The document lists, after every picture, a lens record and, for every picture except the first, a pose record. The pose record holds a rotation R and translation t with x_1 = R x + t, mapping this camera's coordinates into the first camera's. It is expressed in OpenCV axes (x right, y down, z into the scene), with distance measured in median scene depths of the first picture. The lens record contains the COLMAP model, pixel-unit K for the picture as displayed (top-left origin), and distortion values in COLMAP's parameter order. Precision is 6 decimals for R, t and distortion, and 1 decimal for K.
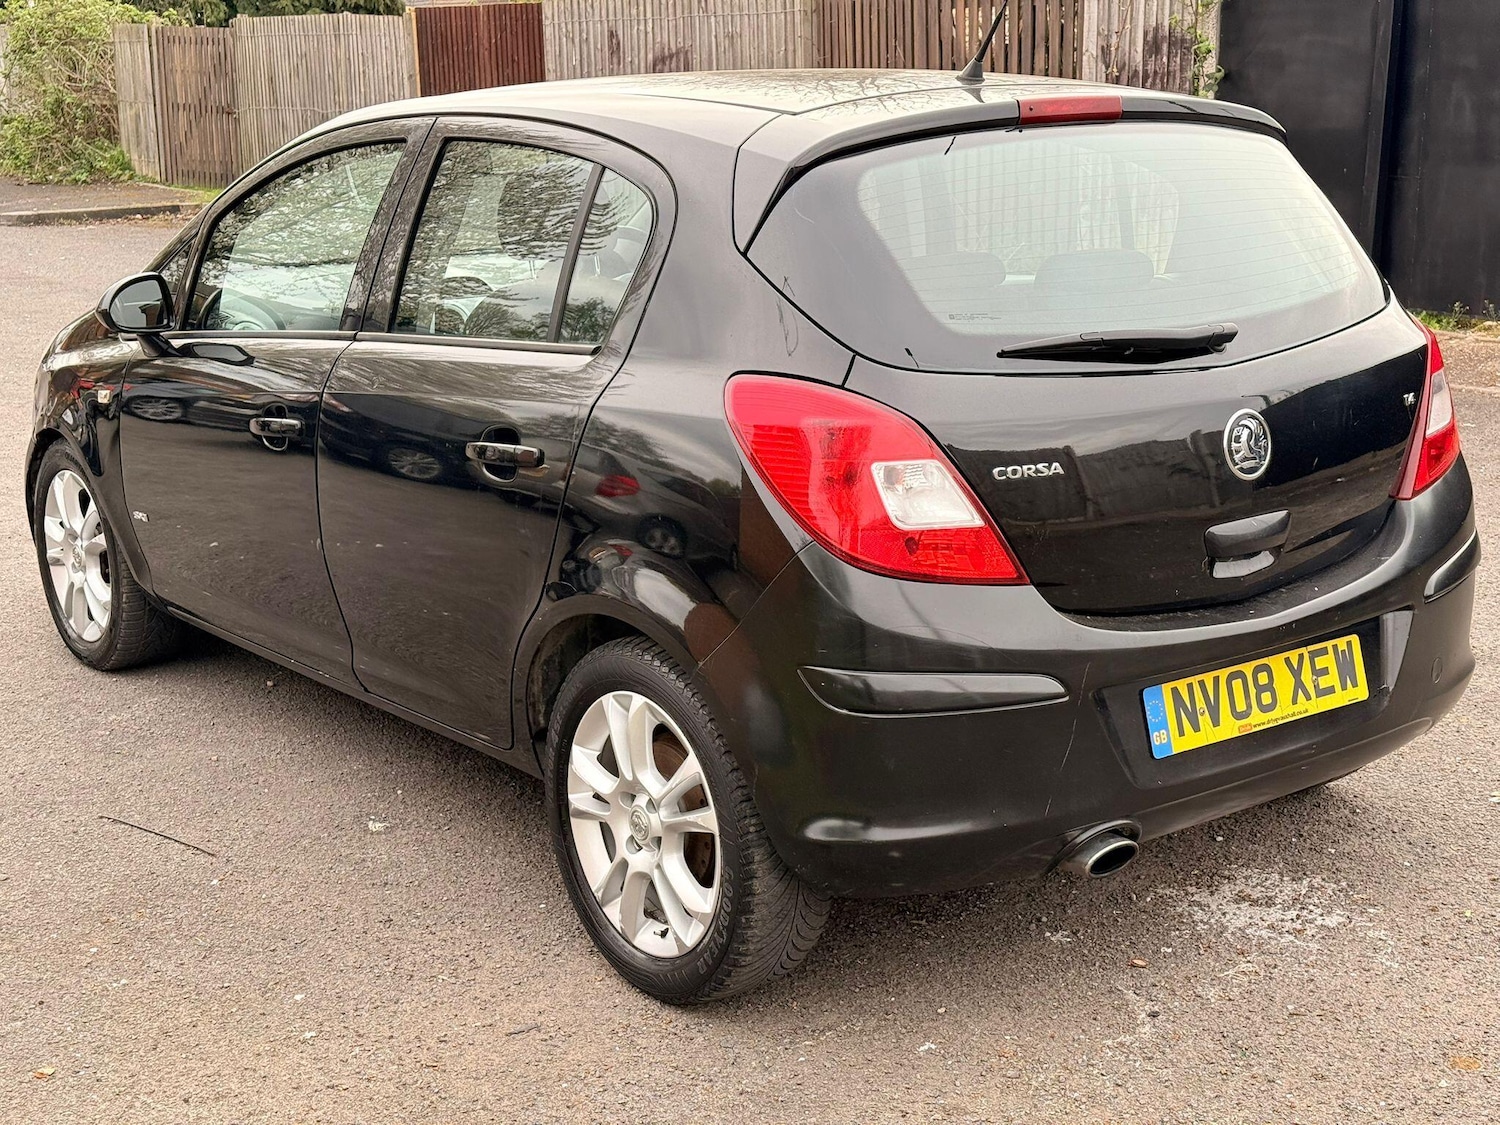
lens RADIAL K [[2103.7, 0, 750.0], [0, 2103.7, 562.5], [0, 0, 1]] dist [0.206850, -0.389797]
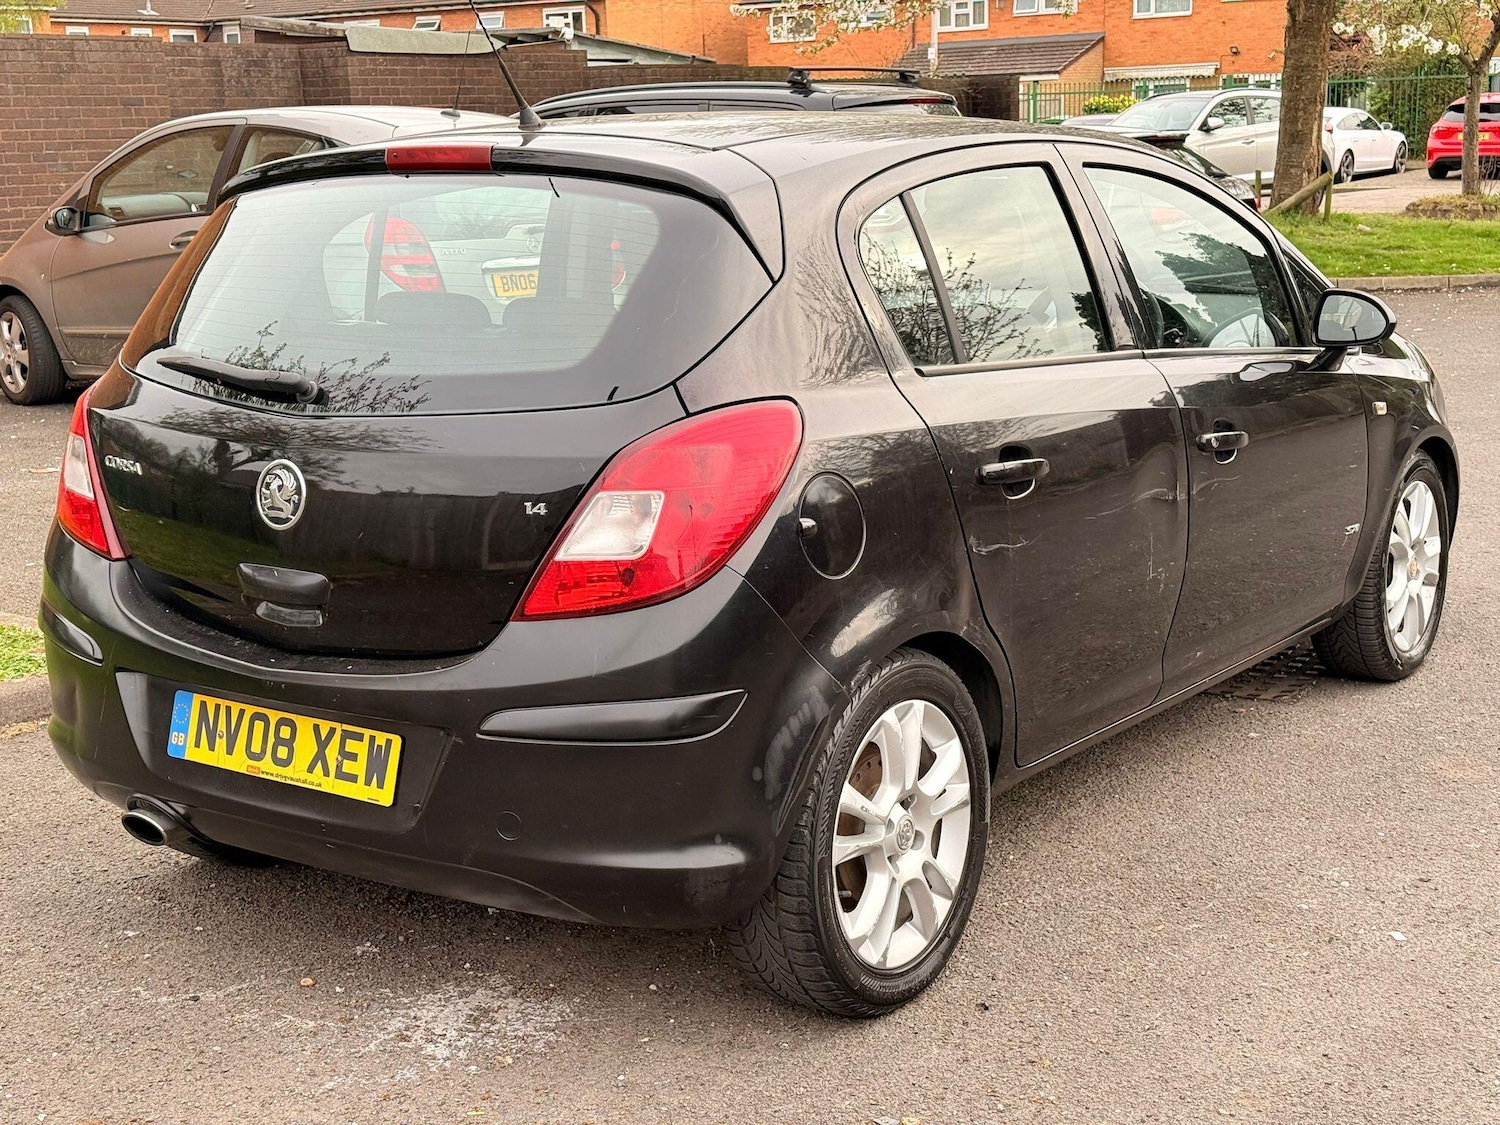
lens RADIAL K [[2103.7, 0, 750.0], [0, 2103.7, 562.5], [0, 0, 1]] dist [0.206850, -0.389797]
pose [[0.295218, 0.207632, -0.932596, 1.180538], [-0.203600, 0.967352, 0.150920, -0.210225], [0.933485, 0.145322, 0.327853, 0.841477]]
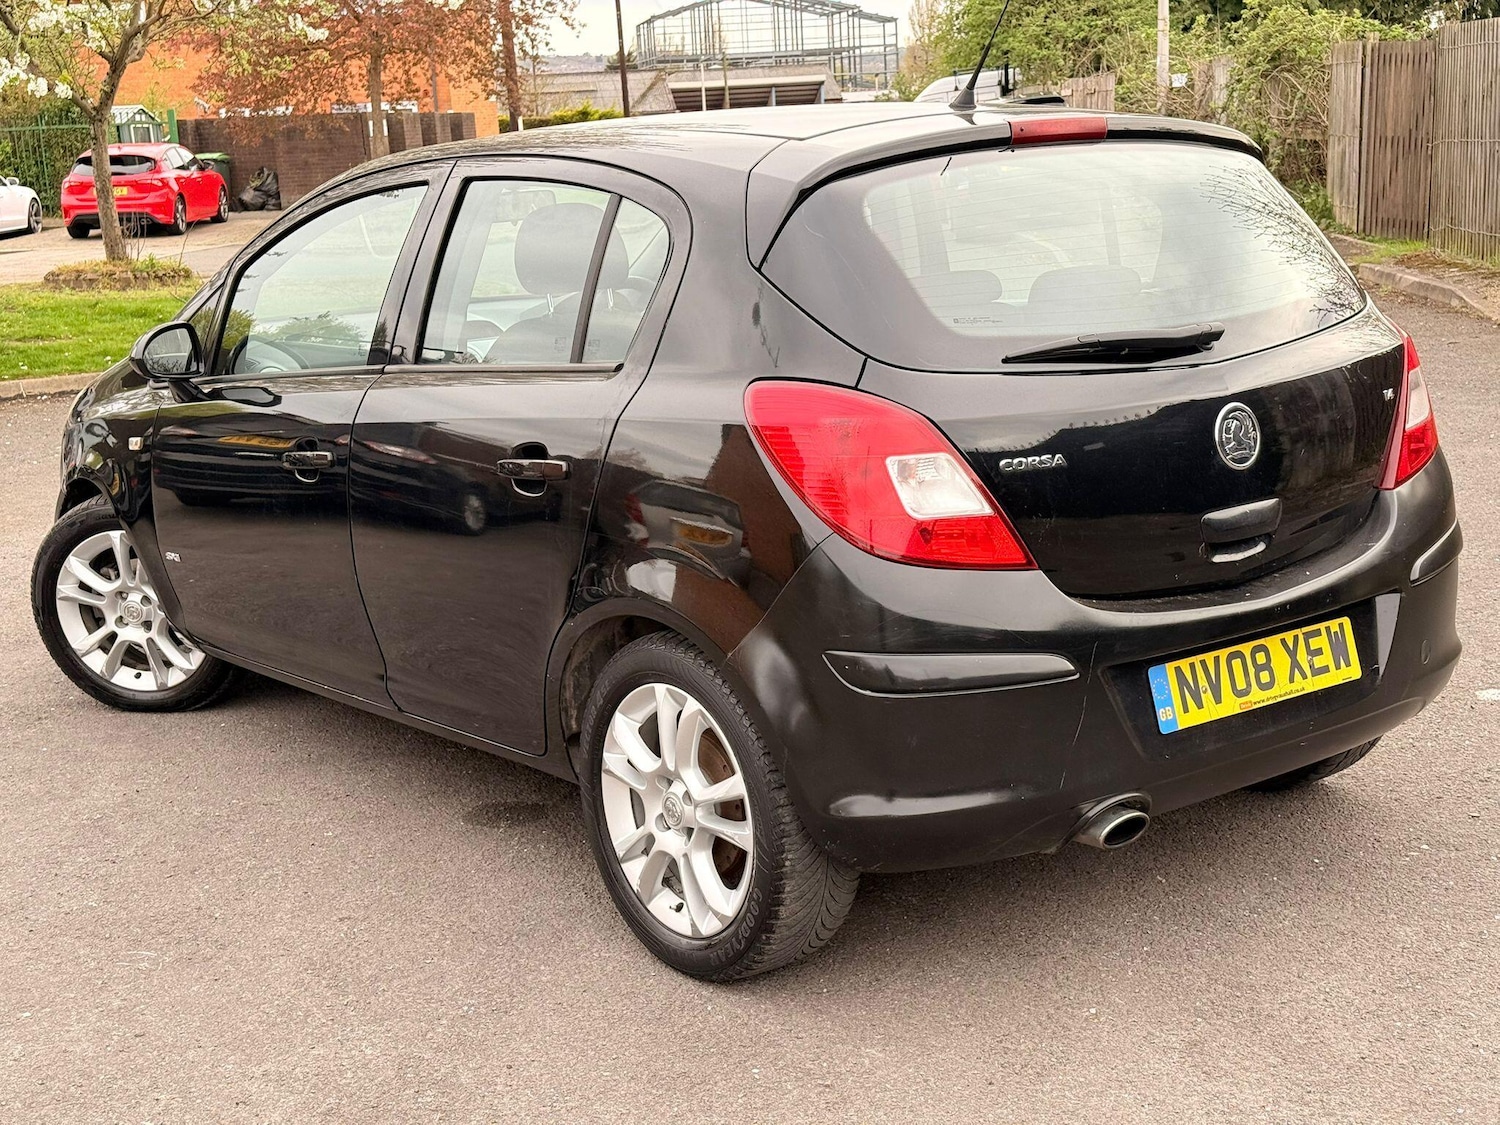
lens RADIAL K [[2103.7, 0, 750.0], [0, 2103.7, 562.5], [0, 0, 1]] dist [0.206850, -0.389797]
pose [[0.999544, -0.029544, 0.006283, -0.016524], [0.029743, 0.998963, -0.034479, 0.034939], [-0.005257, 0.034650, 0.999386, -0.051650]]
